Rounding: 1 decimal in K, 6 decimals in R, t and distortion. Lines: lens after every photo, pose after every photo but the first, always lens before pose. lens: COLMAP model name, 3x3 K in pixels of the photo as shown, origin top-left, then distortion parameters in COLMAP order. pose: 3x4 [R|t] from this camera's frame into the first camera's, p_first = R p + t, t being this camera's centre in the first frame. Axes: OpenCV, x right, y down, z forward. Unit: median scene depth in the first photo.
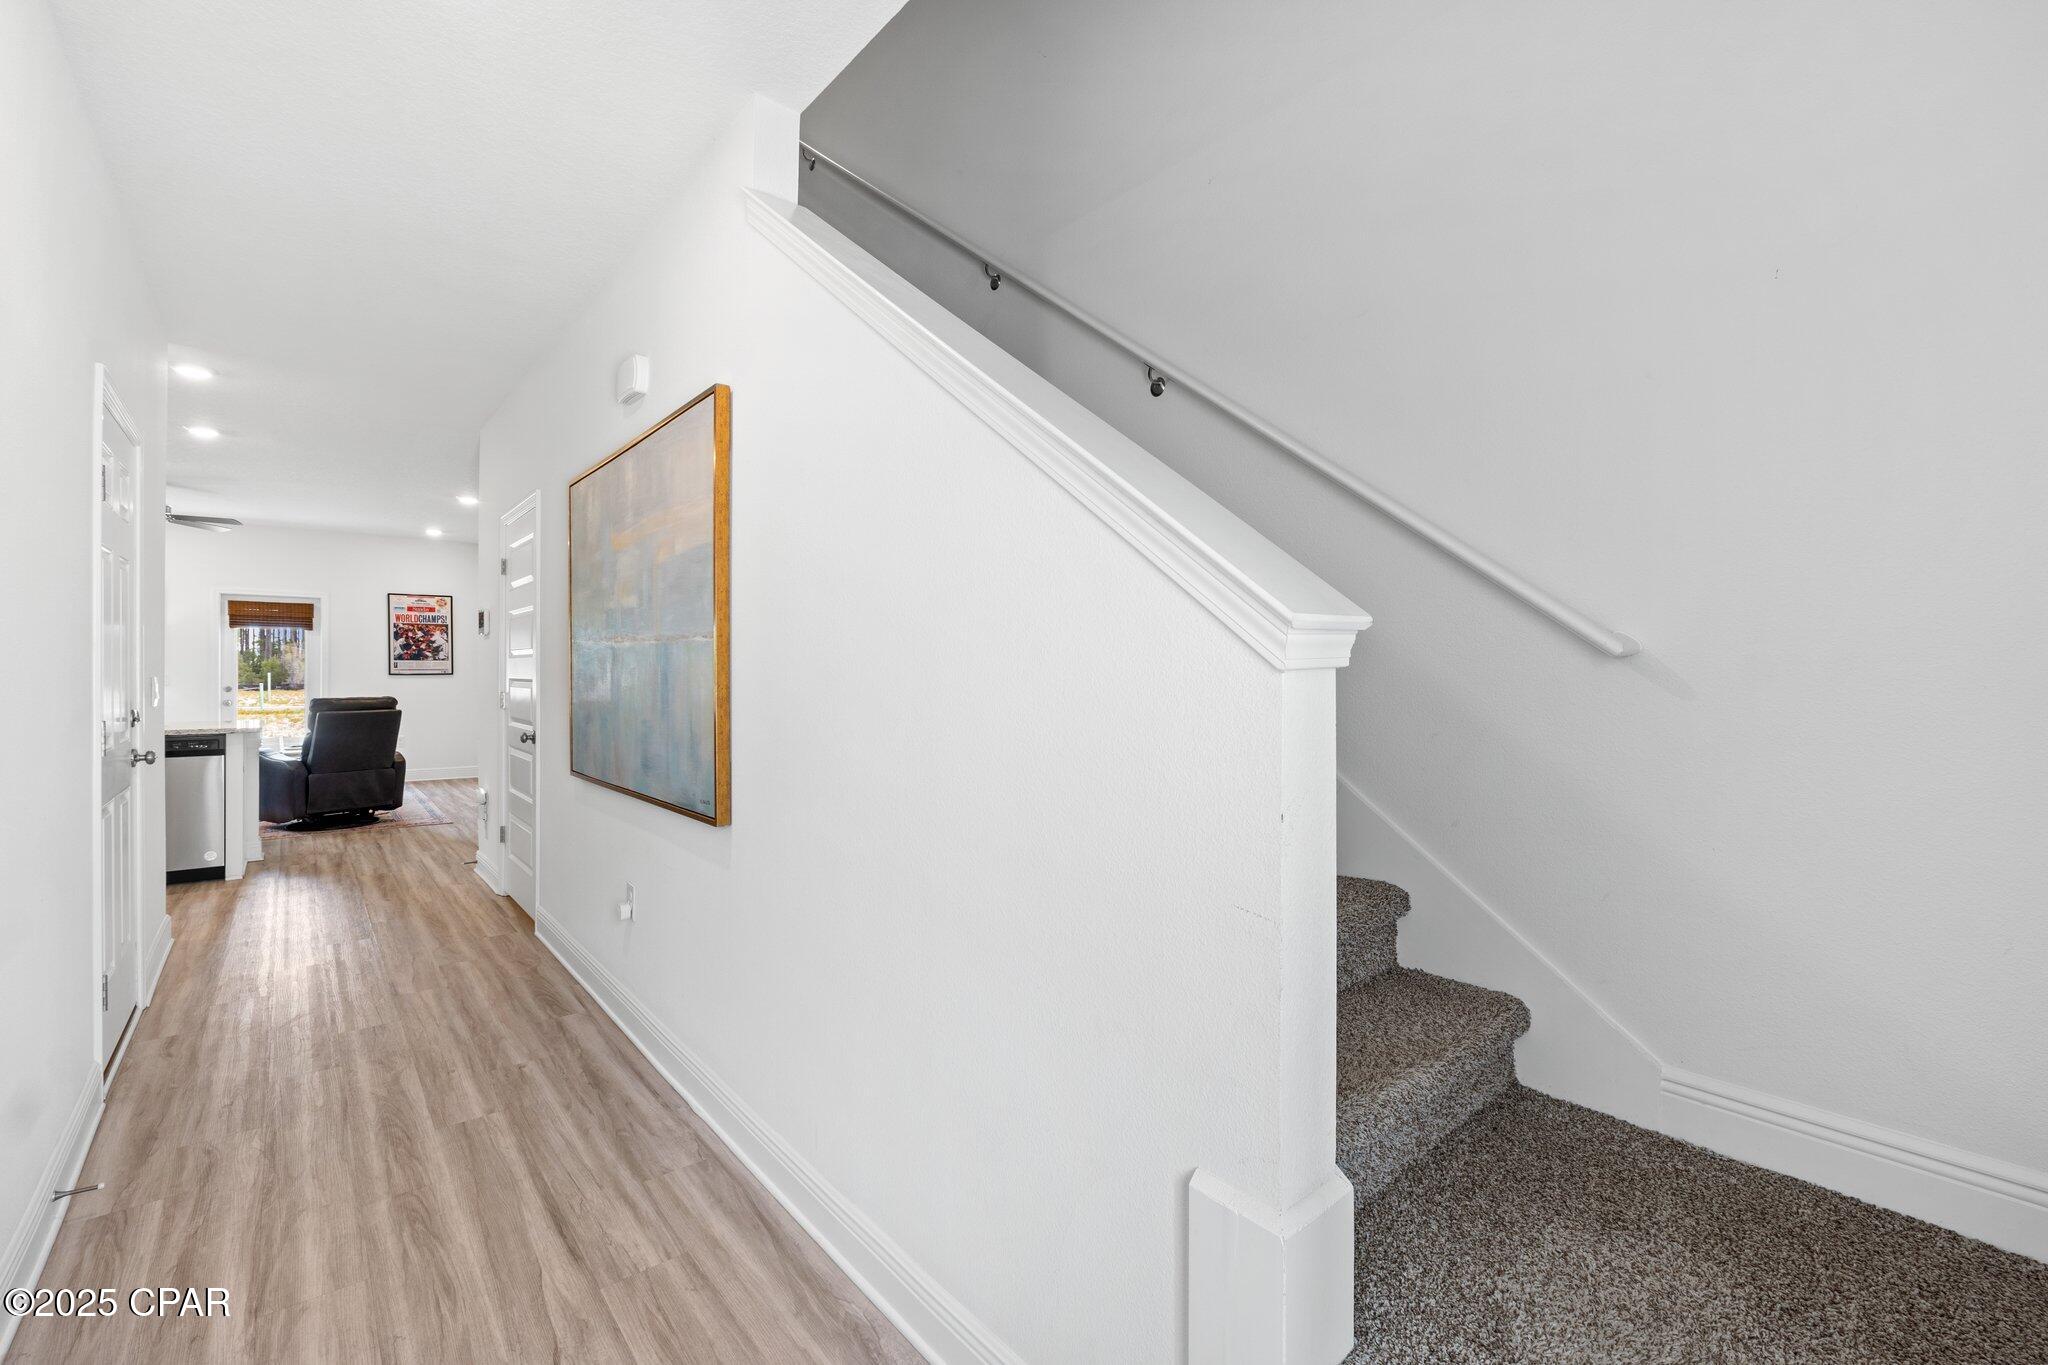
lens RADIAL K [[852.0, 0, 1024.2], [0, 852.0, 676.2], [0, 0, 1]] dist [-0.010439, 0.000326]
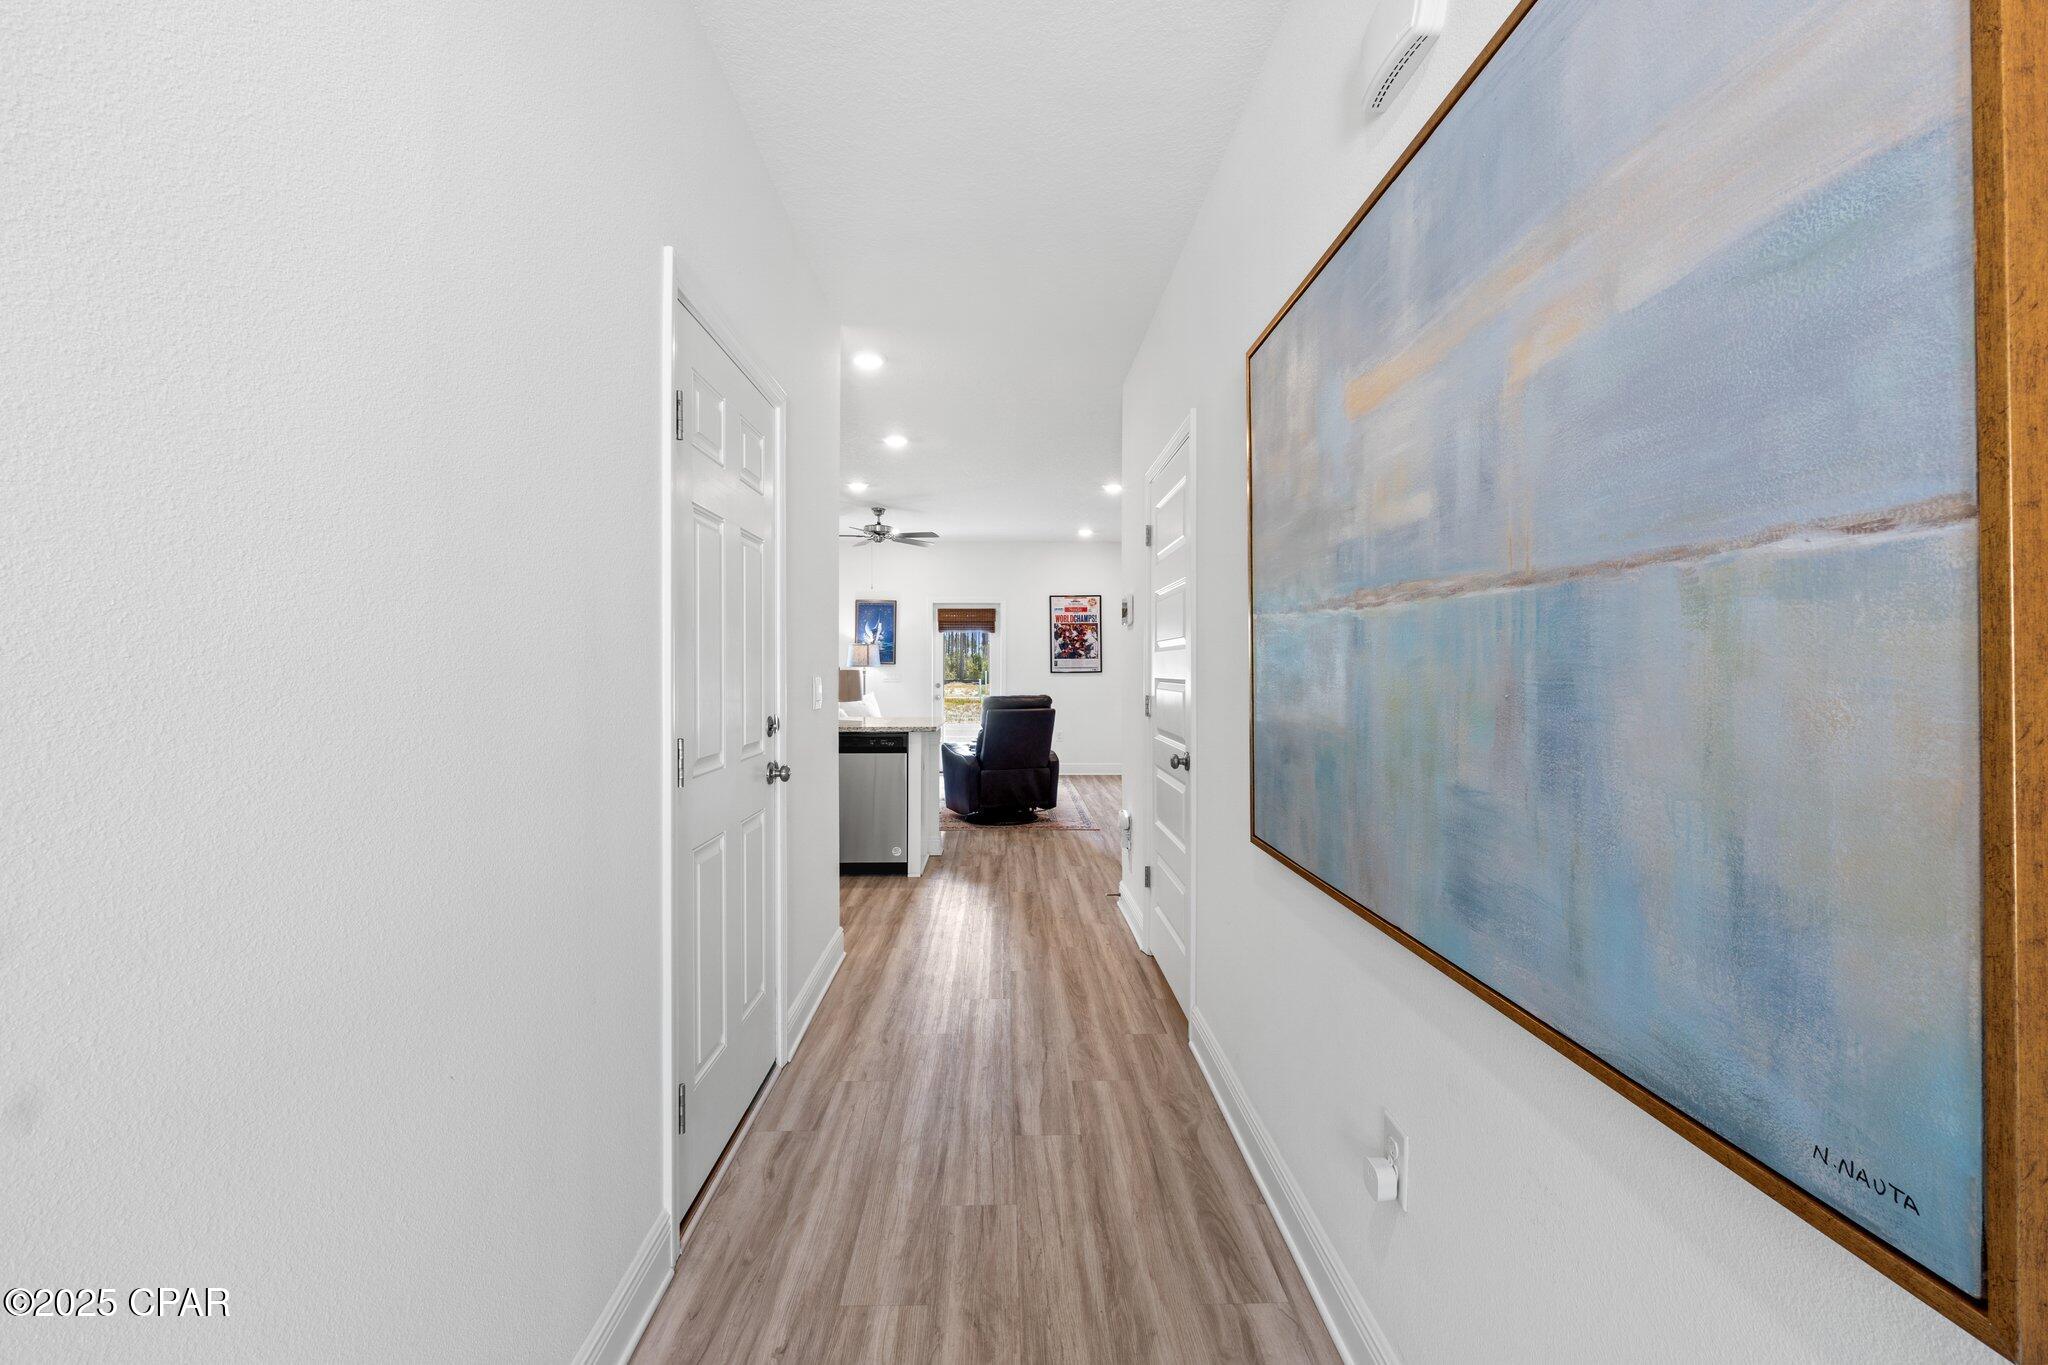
lens RADIAL K [[852.0, 0, 1024.2], [0, 852.0, 676.2], [0, 0, 1]] dist [-0.010439, 0.000326]
pose [[0.772375, 0.001151, -0.635166, -0.194780], [0.001200, 0.999994, 0.003271, -0.001514], [0.635166, -0.003289, 0.772369, 0.306755]]
